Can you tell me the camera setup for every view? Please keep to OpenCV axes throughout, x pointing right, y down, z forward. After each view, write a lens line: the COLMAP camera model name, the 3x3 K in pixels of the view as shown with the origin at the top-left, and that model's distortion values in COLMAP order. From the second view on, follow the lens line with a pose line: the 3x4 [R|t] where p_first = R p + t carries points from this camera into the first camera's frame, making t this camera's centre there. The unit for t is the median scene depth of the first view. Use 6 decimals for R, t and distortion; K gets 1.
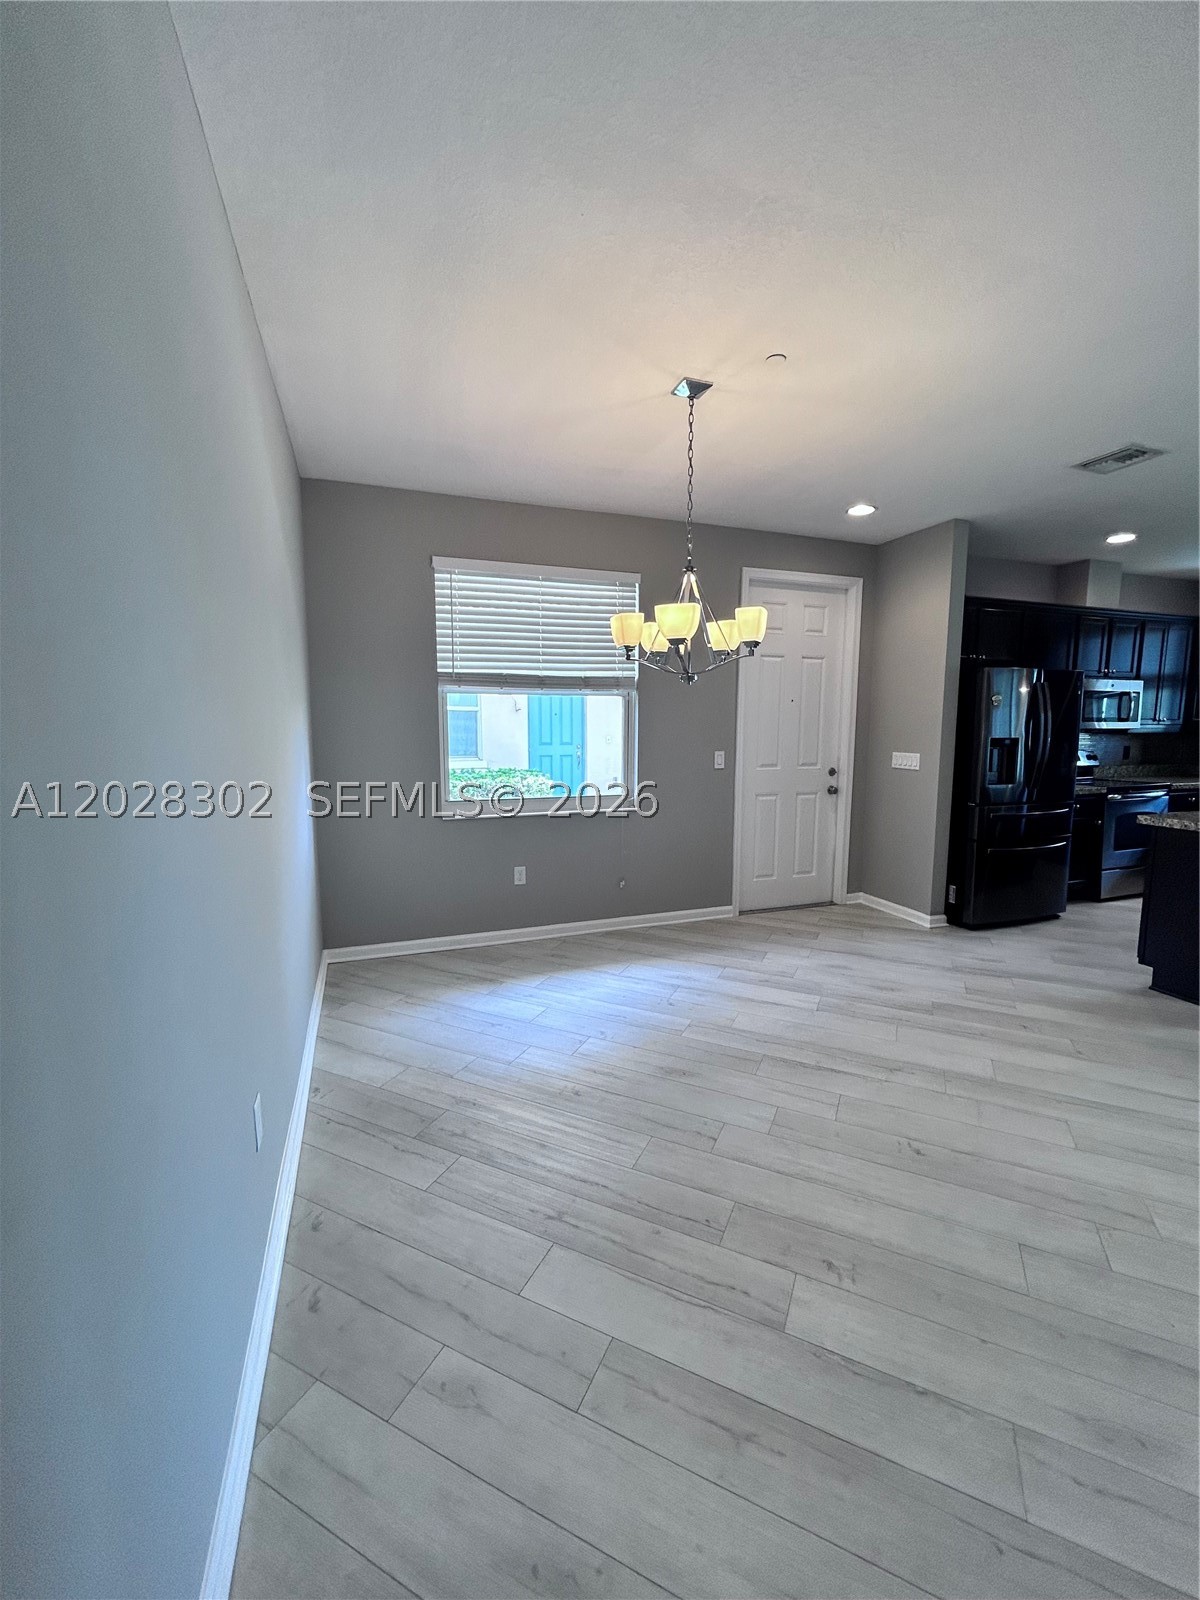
lens RADIAL K [[659.0, 0, 603.4], [0, 659.0, 794.0], [0, 0, 1]] dist [0.011932, 0.000154]
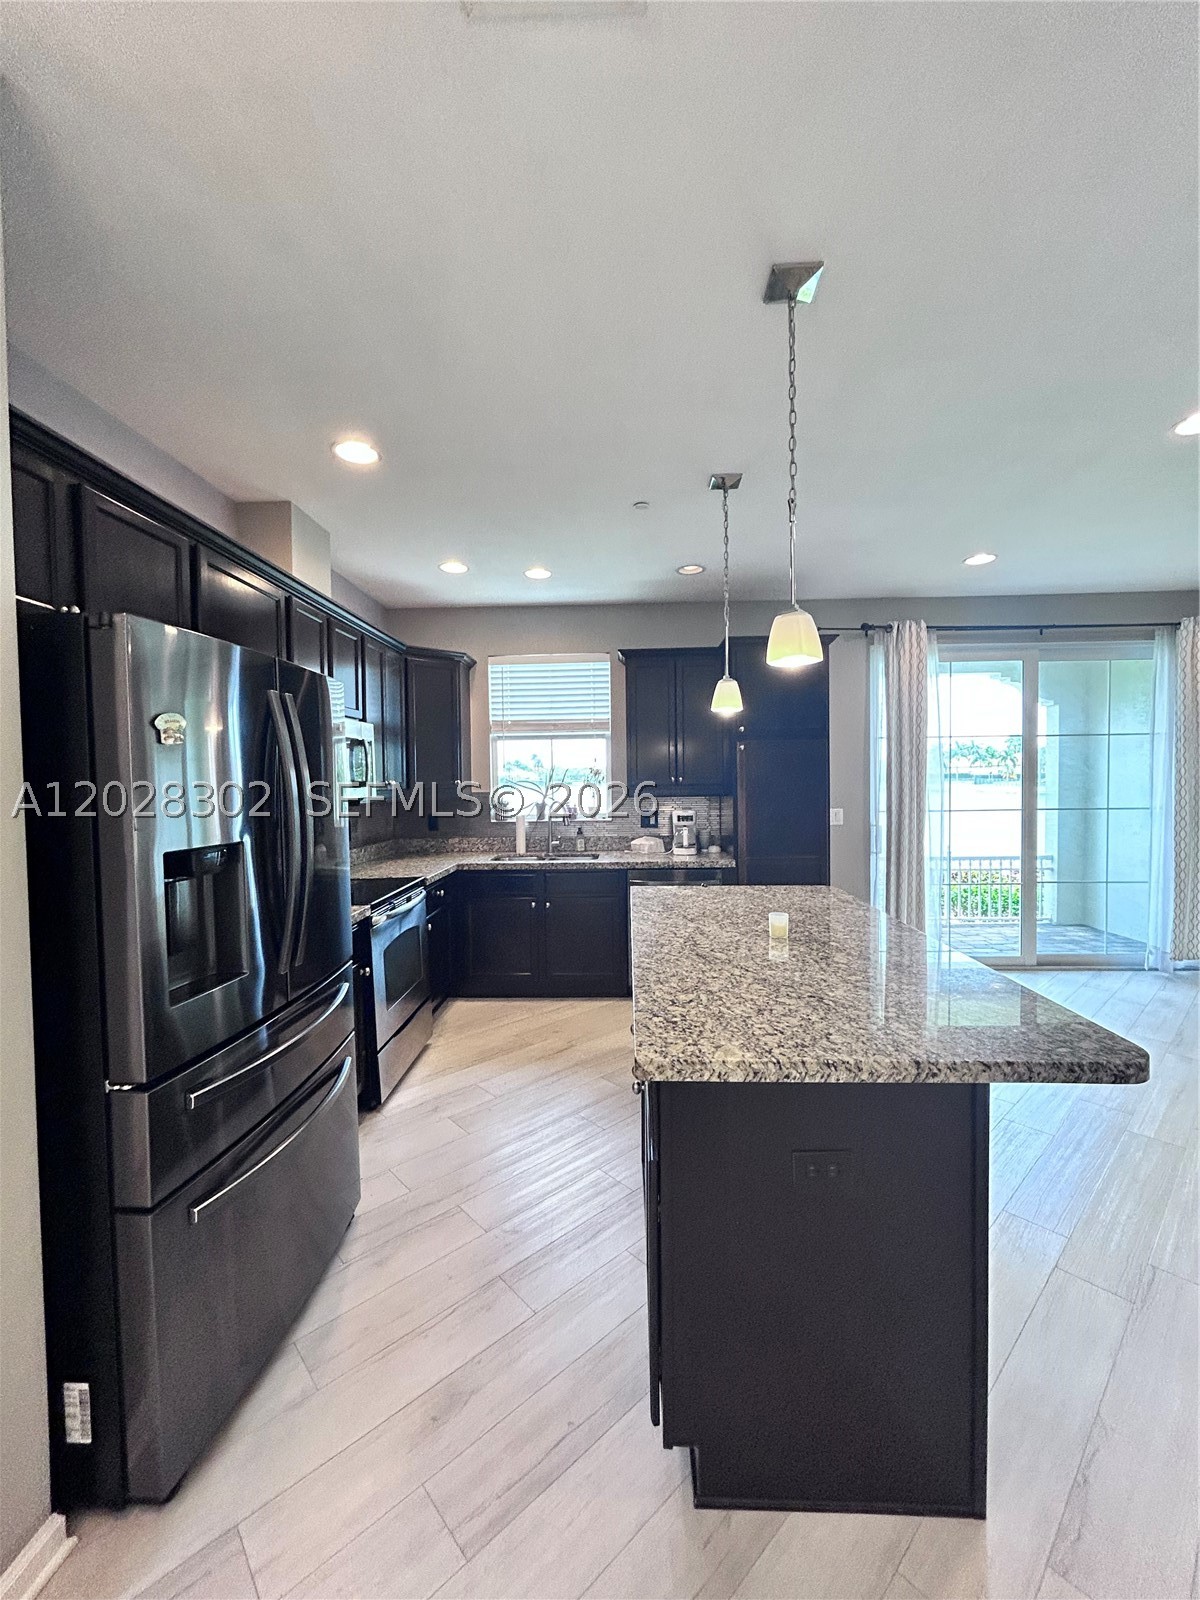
lens RADIAL K [[647.9, 0, 600.8], [0, 647.9, 799.8], [0, 0, 1]] dist [-0.000187, 0.000425]
pose [[0.397107, -0.037050, 0.917024, 0.465539], [0.118558, 0.992884, -0.011225, -0.095645], [-0.910082, 0.113178, 0.398674, 0.822306]]
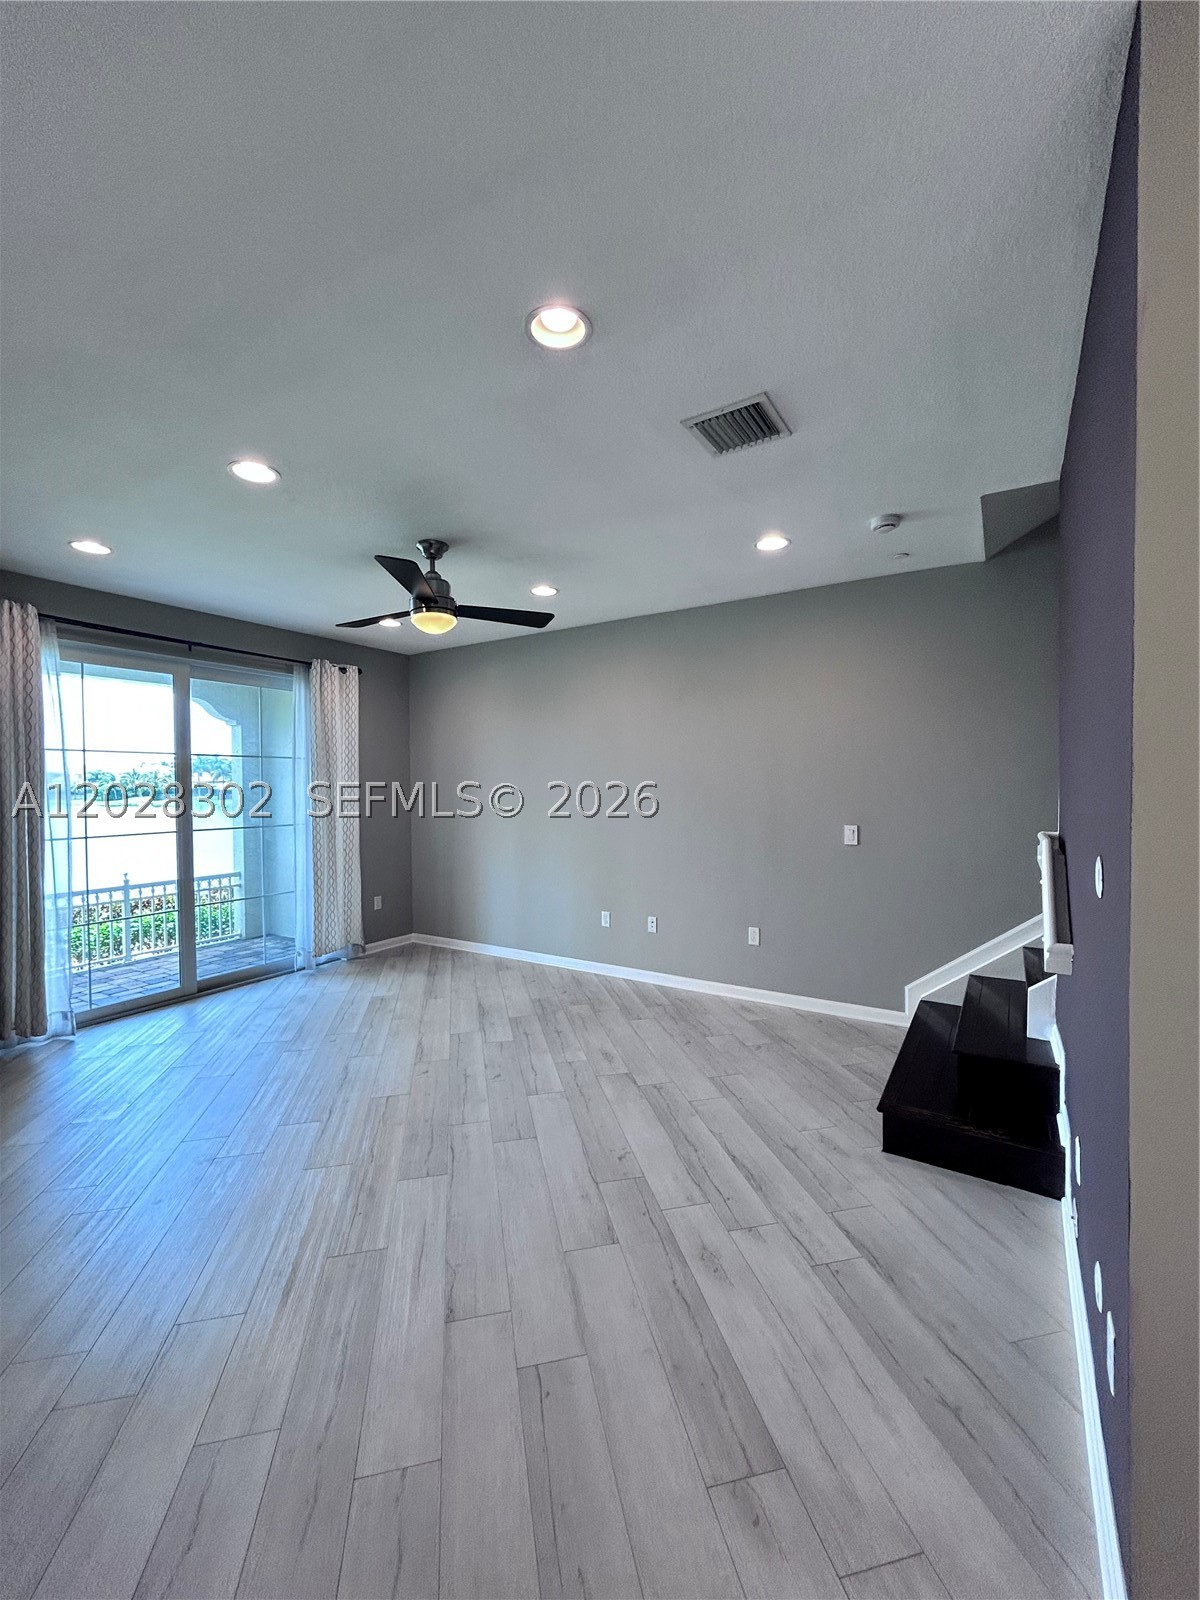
lens RADIAL K [[647.9, 0, 600.8], [0, 647.9, 799.8], [0, 0, 1]] dist [-0.000187, 0.000425]
pose [[-0.600908, -0.014316, 0.799190, 0.525586], [0.099369, 0.990745, 0.092462, -0.084422], [-0.793117, 0.134976, -0.593925, 0.658055]]
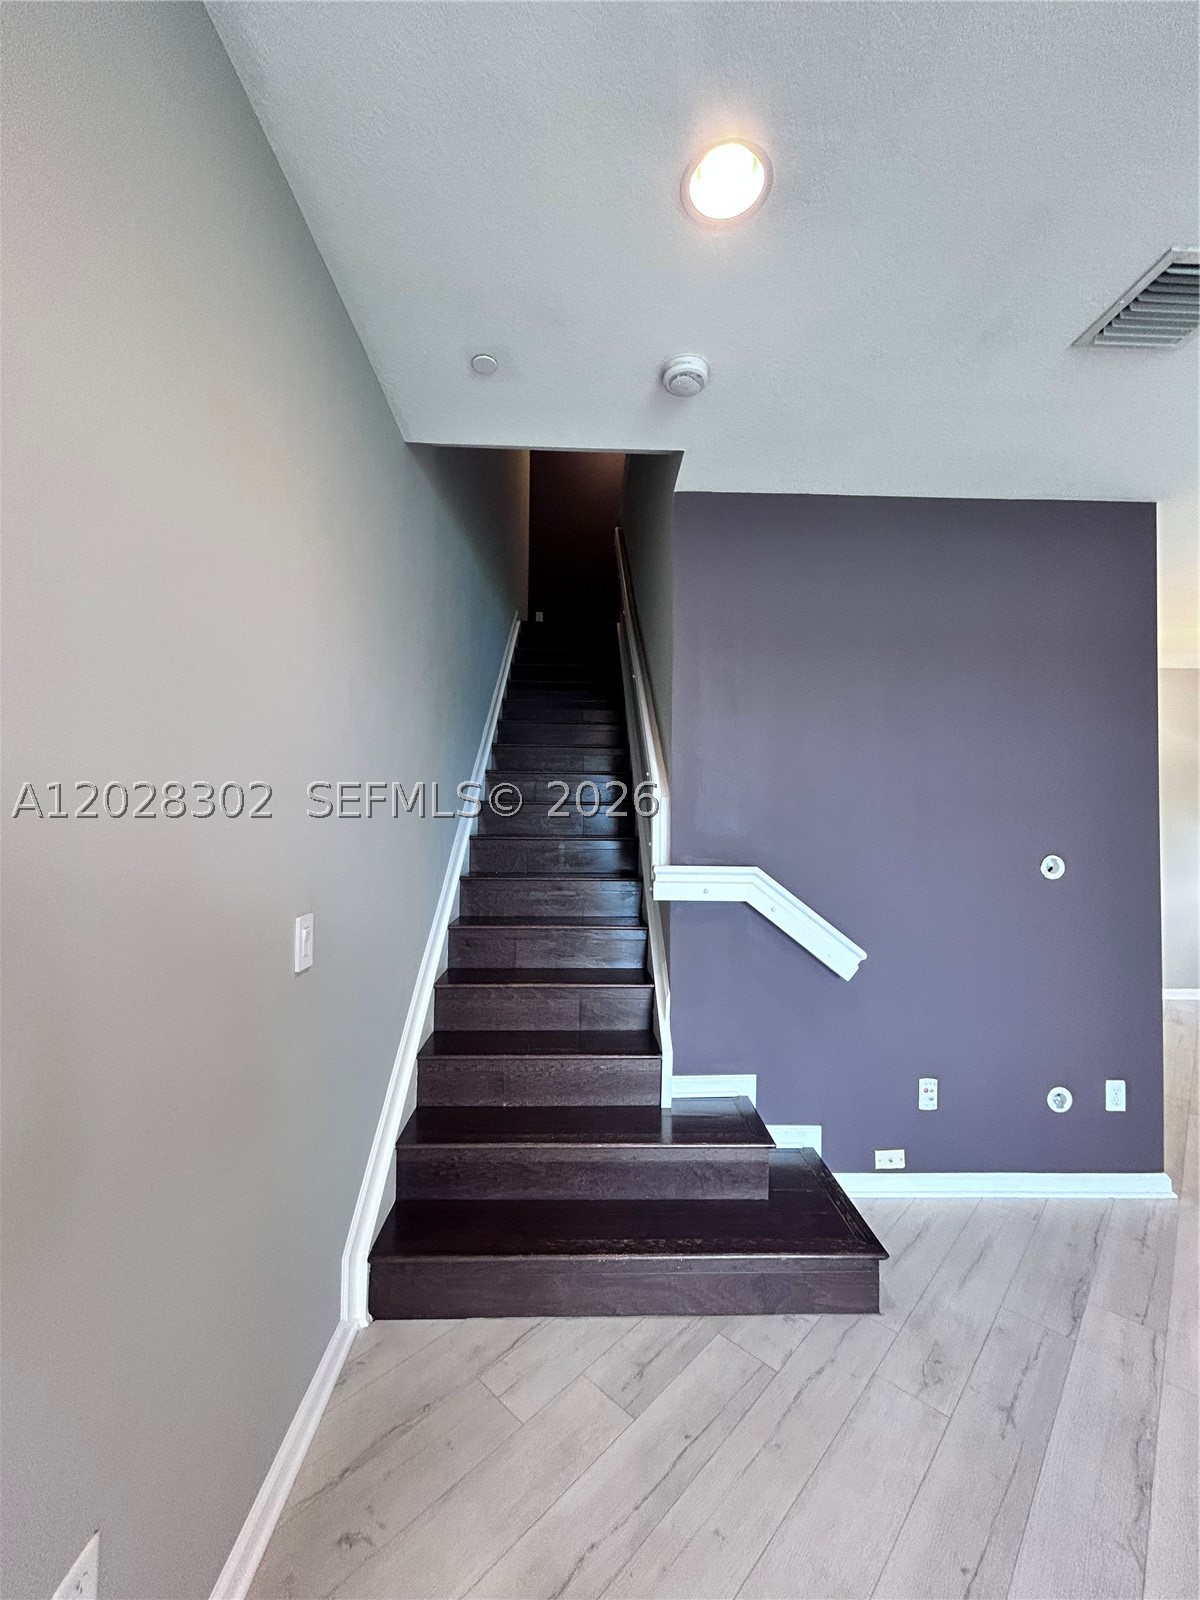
lens RADIAL K [[647.9, 0, 600.8], [0, 647.9, 799.8], [0, 0, 1]] dist [-0.000187, 0.000425]
pose [[-0.331098, -0.018578, -0.943414, 1.458746], [-0.124197, 0.991966, 0.024054, -0.002668], [0.935387, 0.125133, -0.330745, -0.033730]]
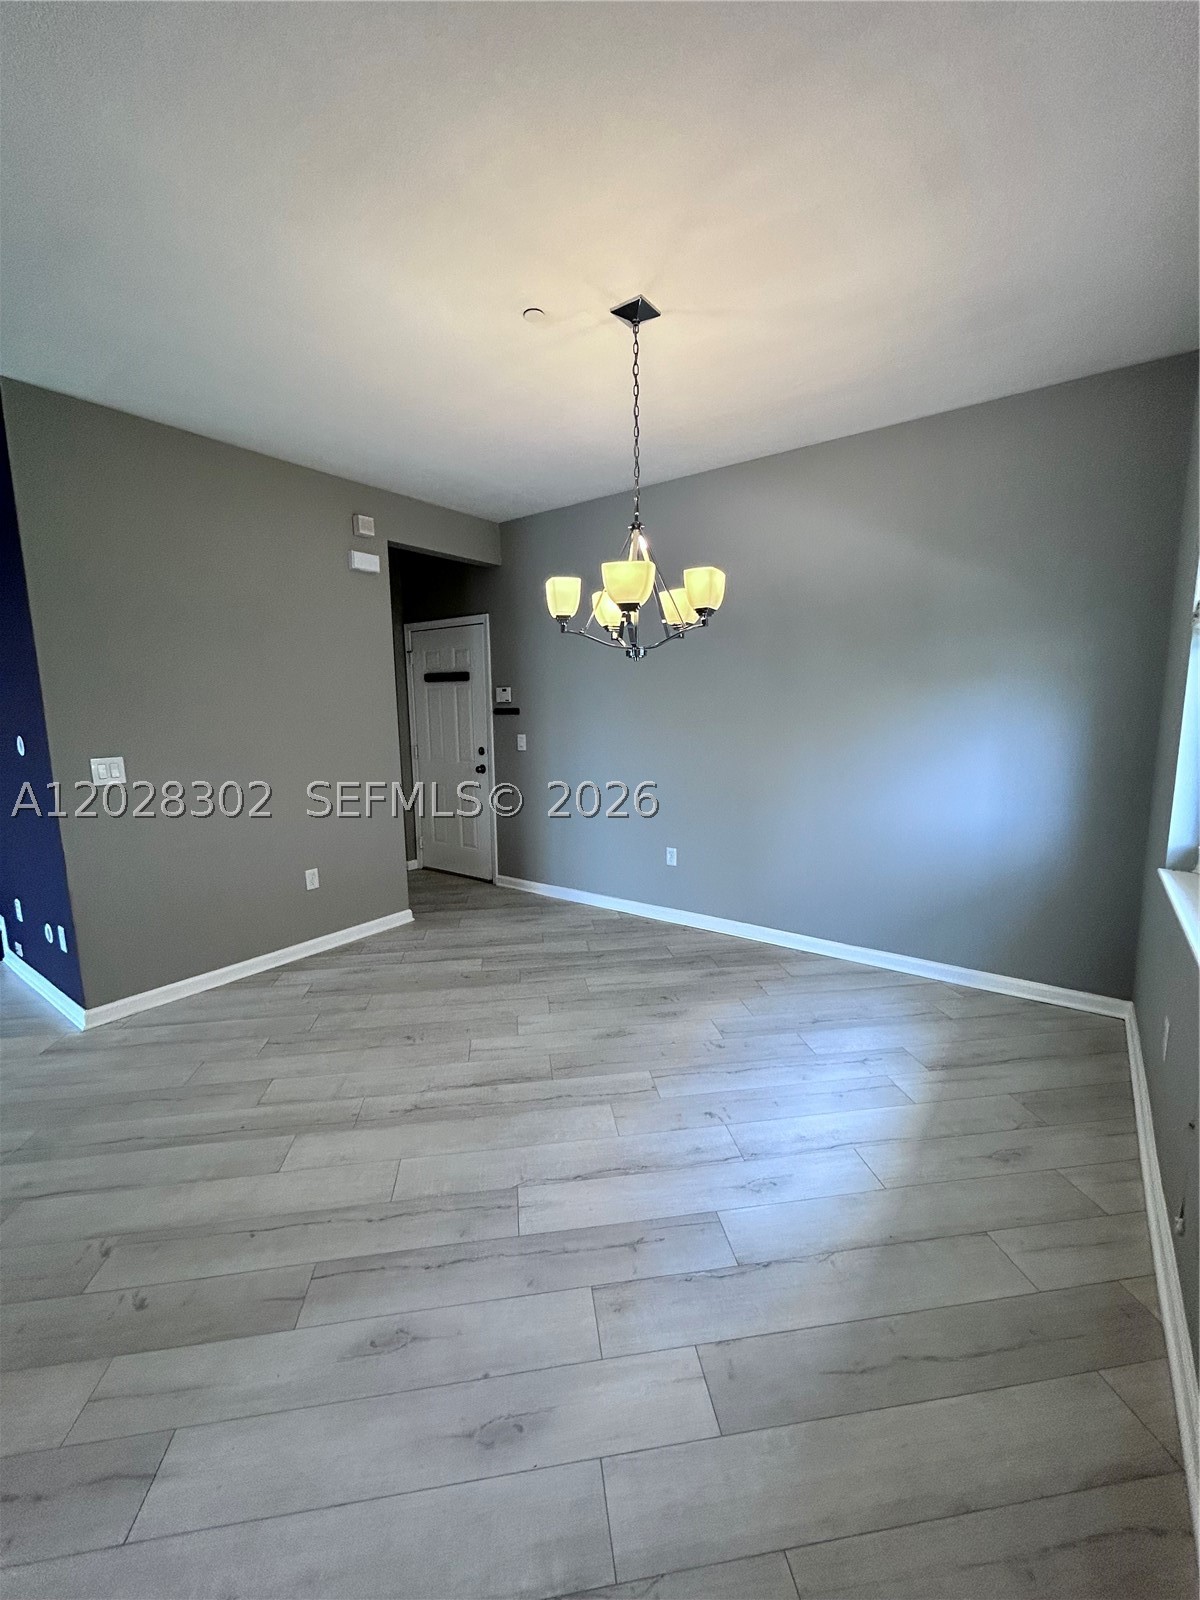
lens RADIAL K [[648.1, 0, 576.8], [0, 648.1, 800.7], [0, 0, 1]] dist [0.000035, 0.000109]
pose [[-0.852078, 0.091048, -0.515434, 0.480174], [-0.042435, 0.969496, 0.241407, -0.137774], [0.521691, 0.227570, -0.822223, 1.256119]]
